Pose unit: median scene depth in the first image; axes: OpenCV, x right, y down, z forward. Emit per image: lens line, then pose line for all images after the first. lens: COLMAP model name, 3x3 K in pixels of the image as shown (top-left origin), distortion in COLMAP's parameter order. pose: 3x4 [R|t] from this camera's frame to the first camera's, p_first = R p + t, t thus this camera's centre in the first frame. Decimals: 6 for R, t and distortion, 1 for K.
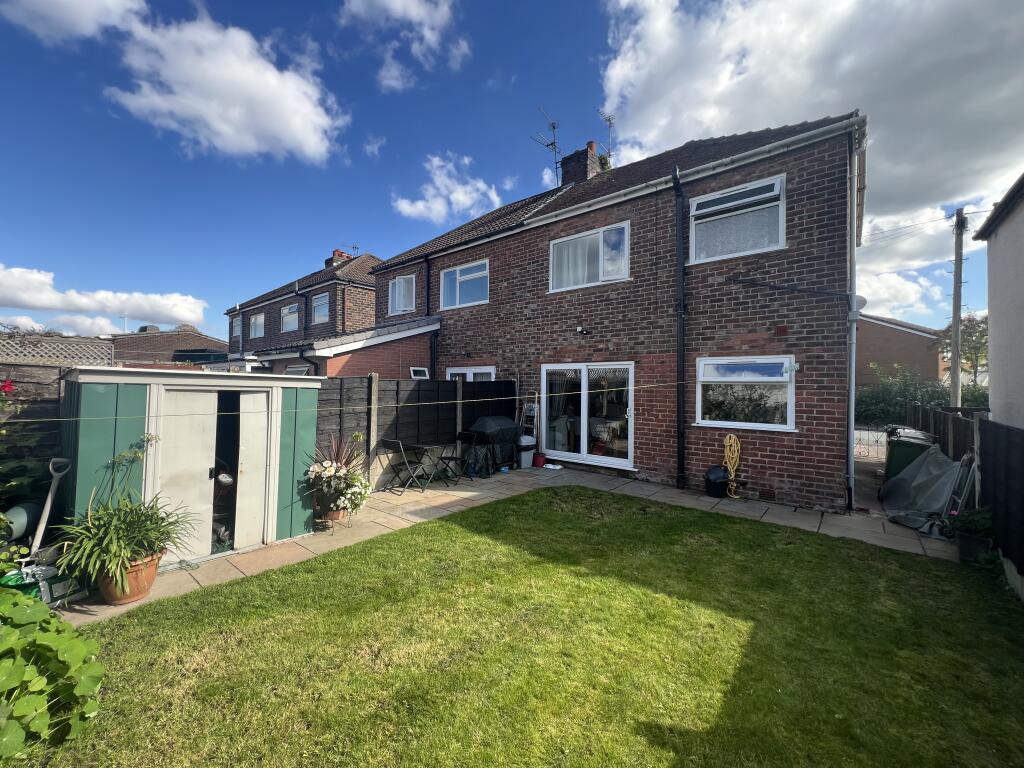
lens RADIAL K [[410.0, 0, 509.3], [0, 410.0, 384.3], [0, 0, 1]] dist [0.002209, -0.000022]
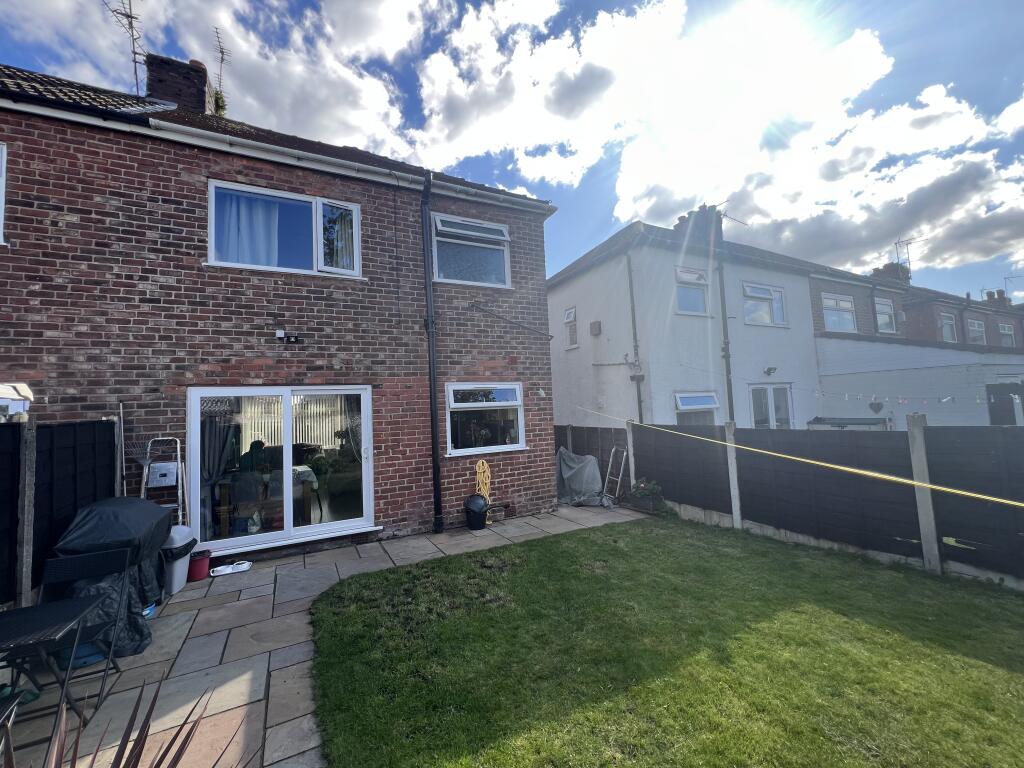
lens RADIAL K [[410.0, 0, 509.3], [0, 410.0, 384.3], [0, 0, 1]] dist [0.002209, -0.000022]
pose [[0.401486, 0.033709, 0.915245, -0.305669], [0.050136, 0.997015, -0.058714, 0.000541], [-0.914492, 0.069459, 0.398598, 0.469396]]
